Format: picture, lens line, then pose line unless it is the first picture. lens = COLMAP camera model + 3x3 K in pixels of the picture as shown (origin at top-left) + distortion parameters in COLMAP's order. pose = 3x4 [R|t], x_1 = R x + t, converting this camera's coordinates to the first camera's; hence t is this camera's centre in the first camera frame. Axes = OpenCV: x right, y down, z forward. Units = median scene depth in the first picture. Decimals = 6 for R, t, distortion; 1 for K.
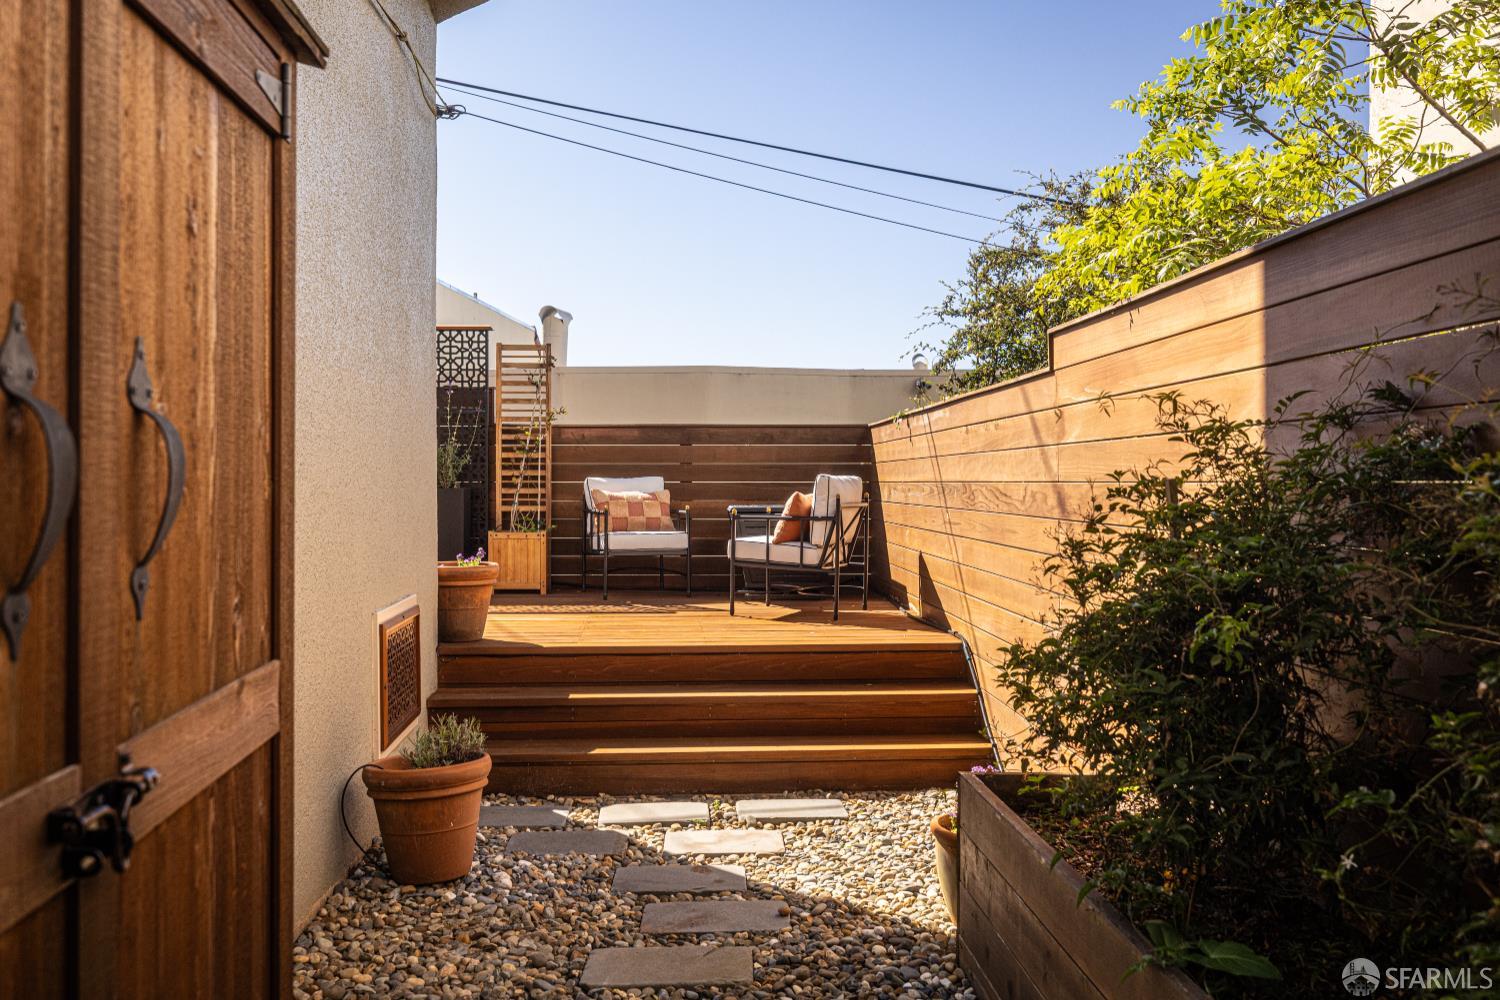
lens RADIAL K [[1259.1, 0, 750.0], [0, 1259.1, 500.0], [0, 0, 1]] dist [0.001138, 0.000263]
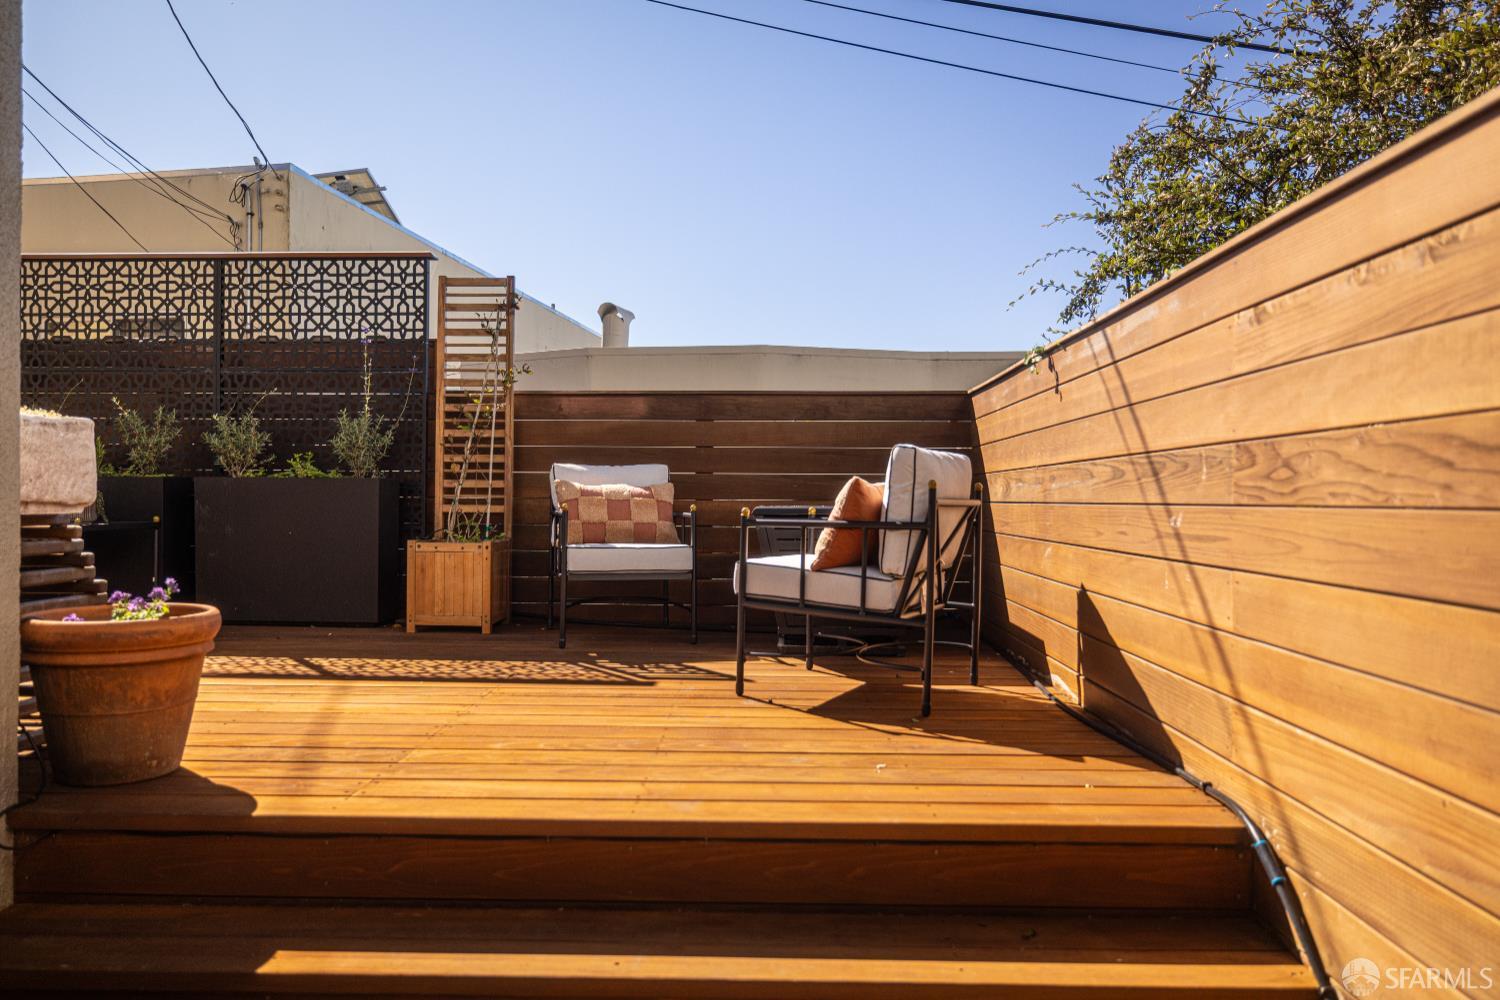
lens RADIAL K [[1017.9, 0, 750.0], [0, 1017.9, 500.0], [0, 0, 1]] dist [-0.004356, -0.003449]
pose [[0.996462, 0.007933, -0.083675, 0.023381], [-0.009133, 0.999861, -0.013966, 0.008509], [0.083553, 0.014681, 0.996395, 0.455305]]
